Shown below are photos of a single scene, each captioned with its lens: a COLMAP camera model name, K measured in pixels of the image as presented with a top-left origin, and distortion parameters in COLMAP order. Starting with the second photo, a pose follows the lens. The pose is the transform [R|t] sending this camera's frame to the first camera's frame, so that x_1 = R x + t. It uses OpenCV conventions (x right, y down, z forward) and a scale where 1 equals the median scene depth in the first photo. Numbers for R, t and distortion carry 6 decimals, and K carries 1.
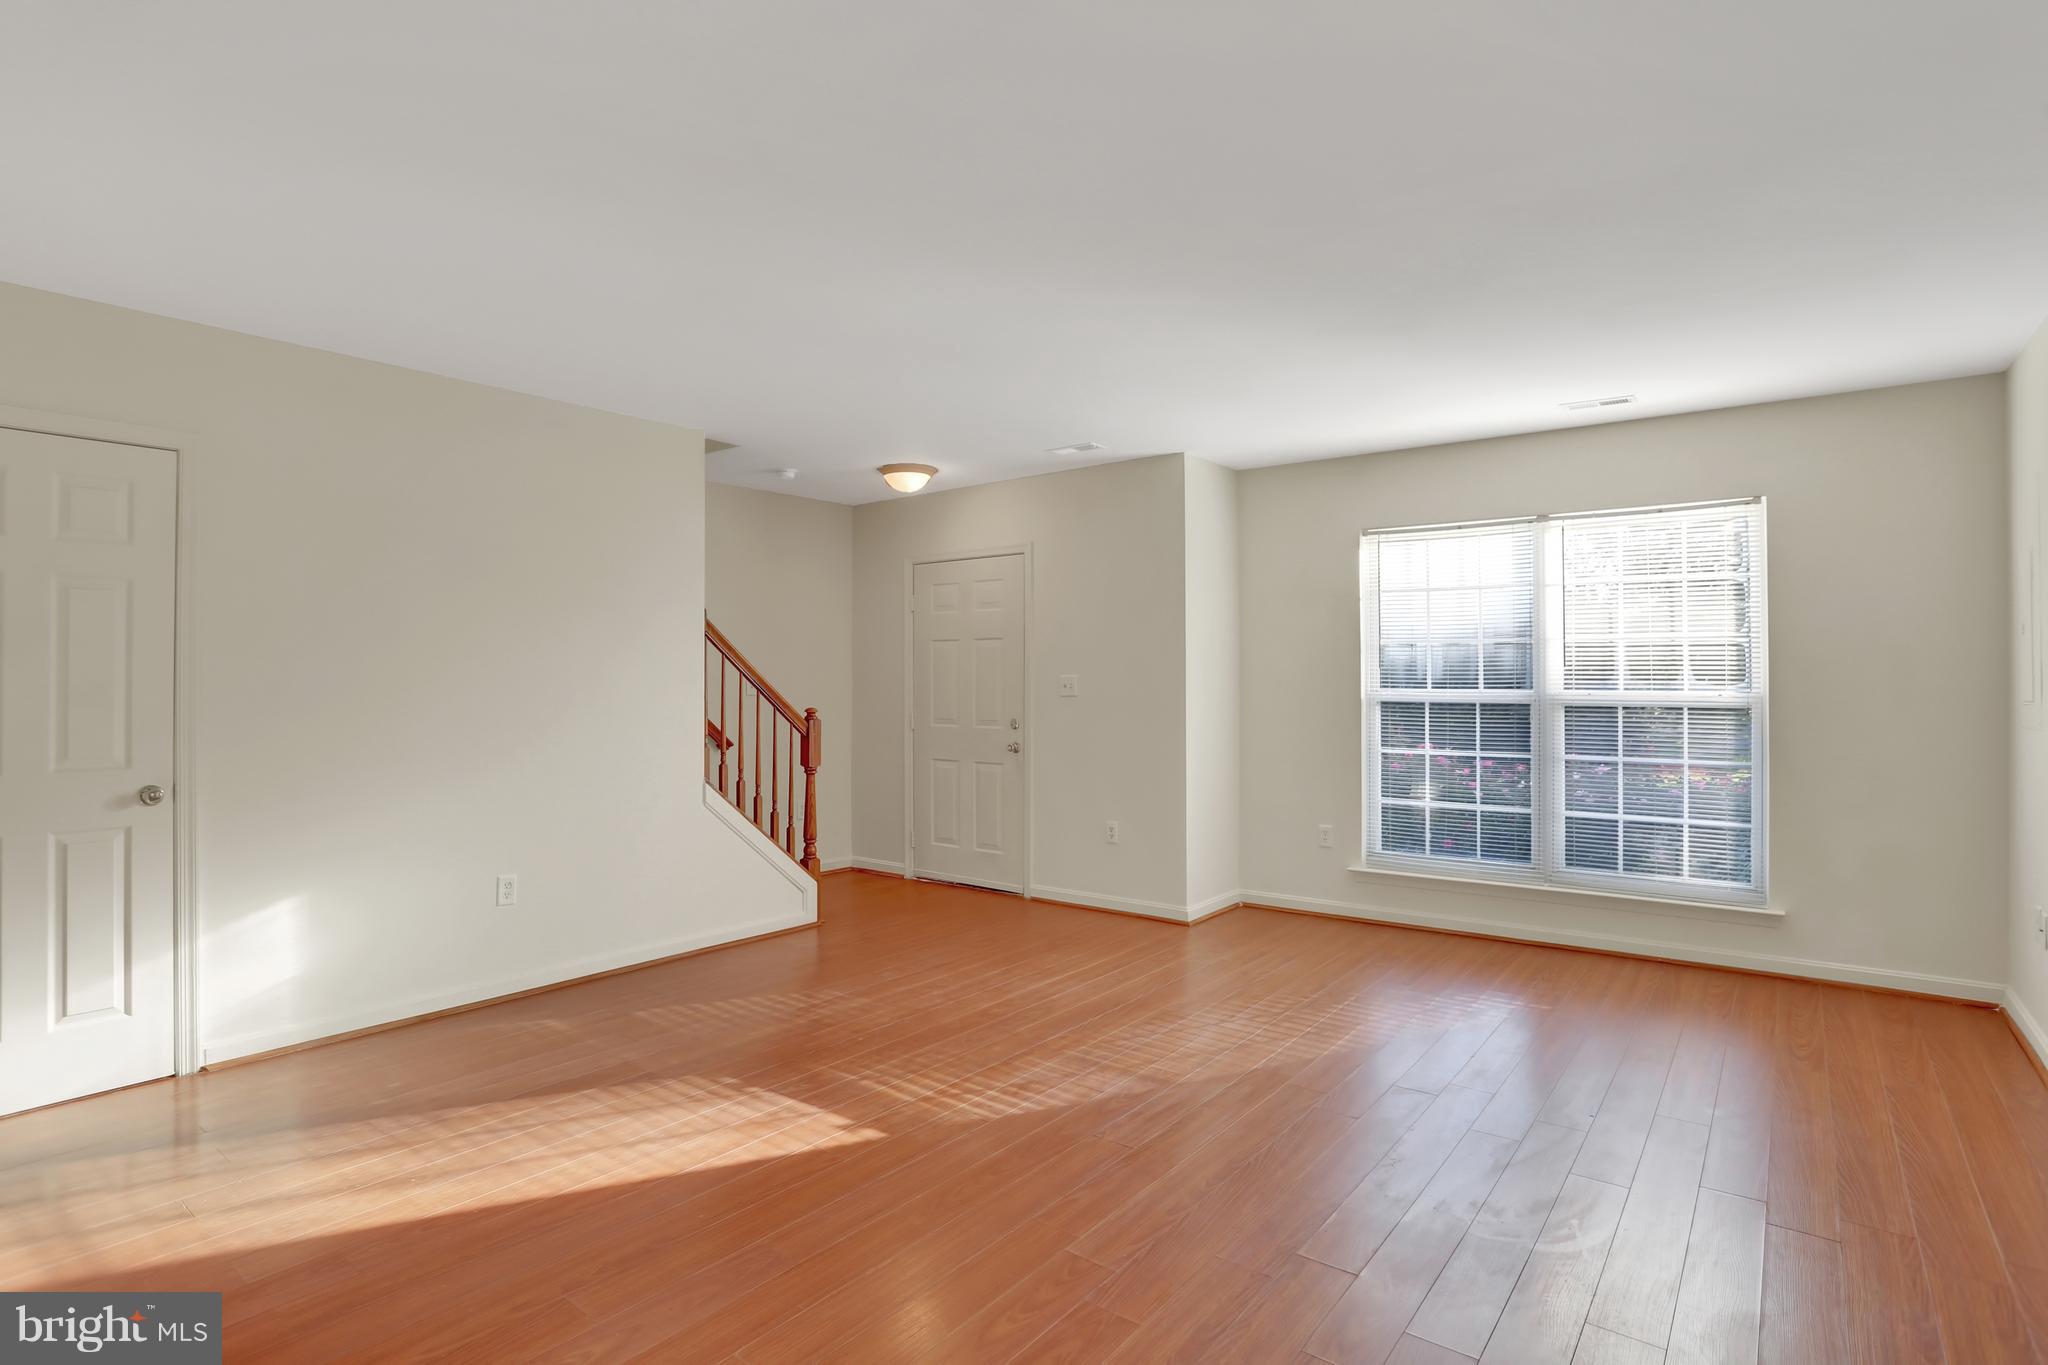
lens RADIAL K [[1003.6, 0, 1034.5], [0, 1003.6, 668.7], [0, 0, 1]] dist [-0.065314, 0.026264]
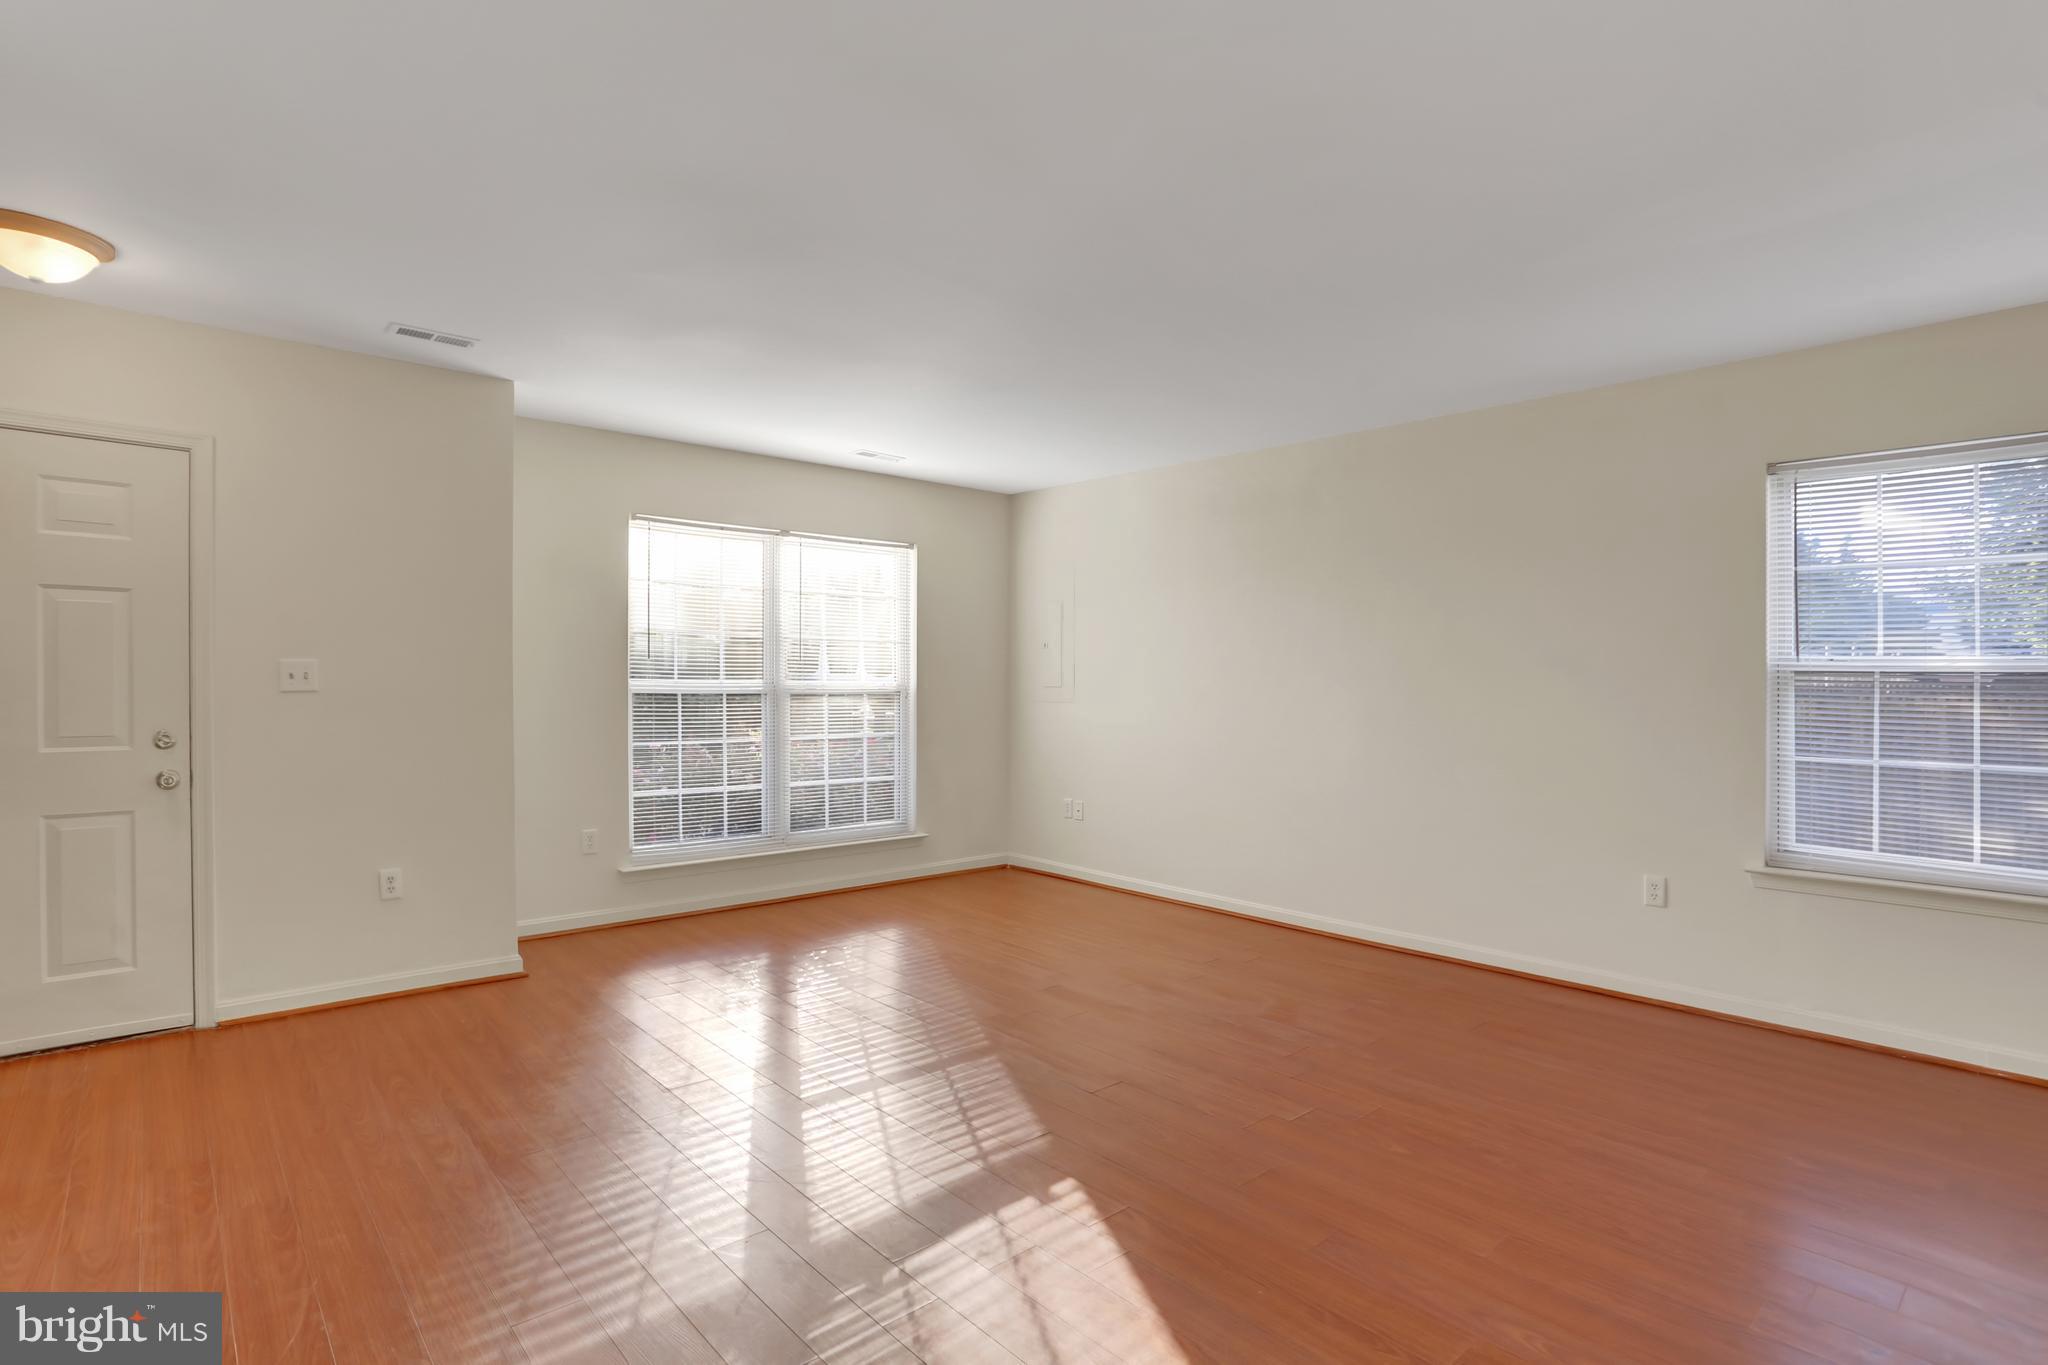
lens RADIAL K [[1003.6, 0, 1034.5], [0, 1003.6, 668.7], [0, 0, 1]] dist [-0.065314, 0.026264]
pose [[0.184805, 0.009761, 0.982727, -0.557139], [-0.019728, 0.999786, -0.006221, 0.008533], [-0.982577, -0.018237, 0.184958, 0.467888]]
